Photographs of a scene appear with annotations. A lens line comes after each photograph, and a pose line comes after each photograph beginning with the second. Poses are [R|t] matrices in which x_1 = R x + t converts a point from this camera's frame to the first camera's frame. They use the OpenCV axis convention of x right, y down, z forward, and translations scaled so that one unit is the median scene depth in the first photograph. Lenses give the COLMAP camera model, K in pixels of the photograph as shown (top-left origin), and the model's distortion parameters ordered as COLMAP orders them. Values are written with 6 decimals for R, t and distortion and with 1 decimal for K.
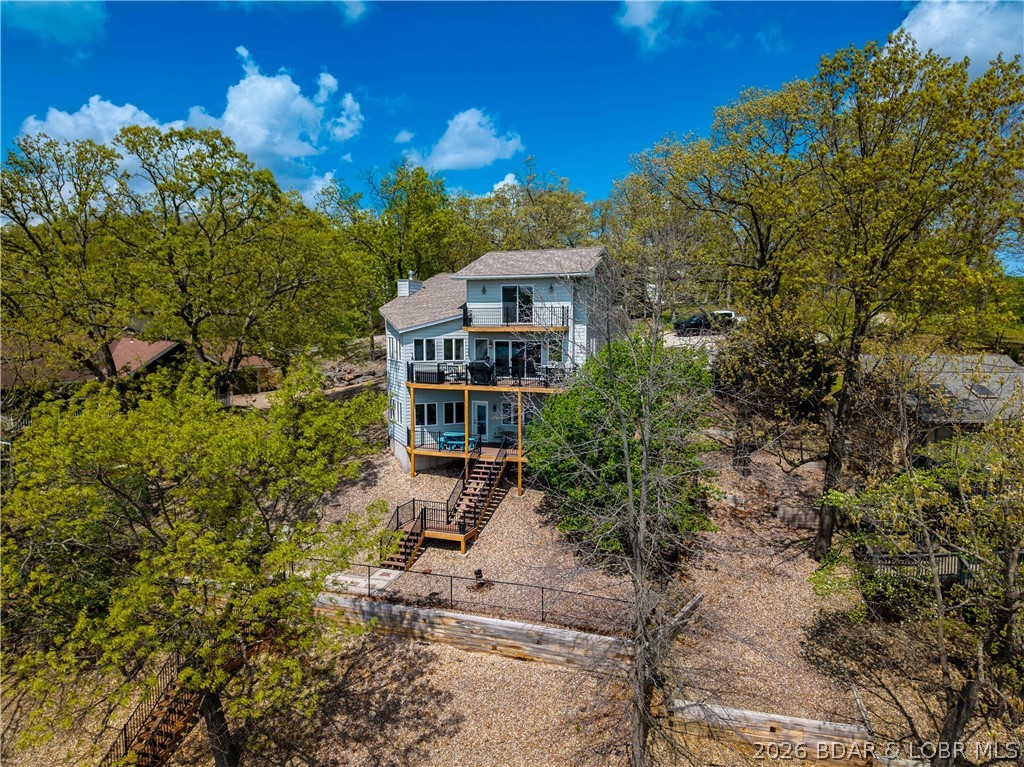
lens RADIAL K [[685.2, 0, 510.4], [0, 685.2, 386.5], [0, 0, 1]] dist [-0.003079, -0.000685]
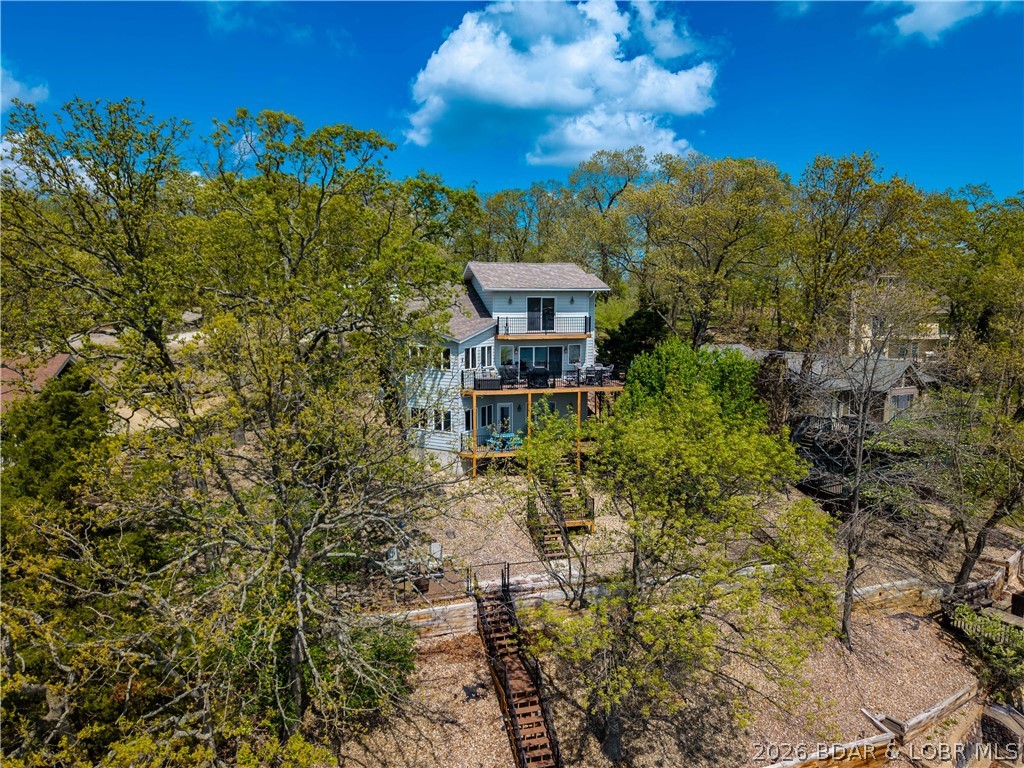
lens RADIAL K [[685.2, 0, 506.5], [0, 685.2, 382.8], [0, 0, 1]] dist [-0.003079, -0.000685]
pose [[0.812738, -0.055495, 0.579981, -0.696813], [0.054665, 0.998325, 0.018921, -0.032543], [-0.580060, 0.016327, 0.814410, 0.121881]]
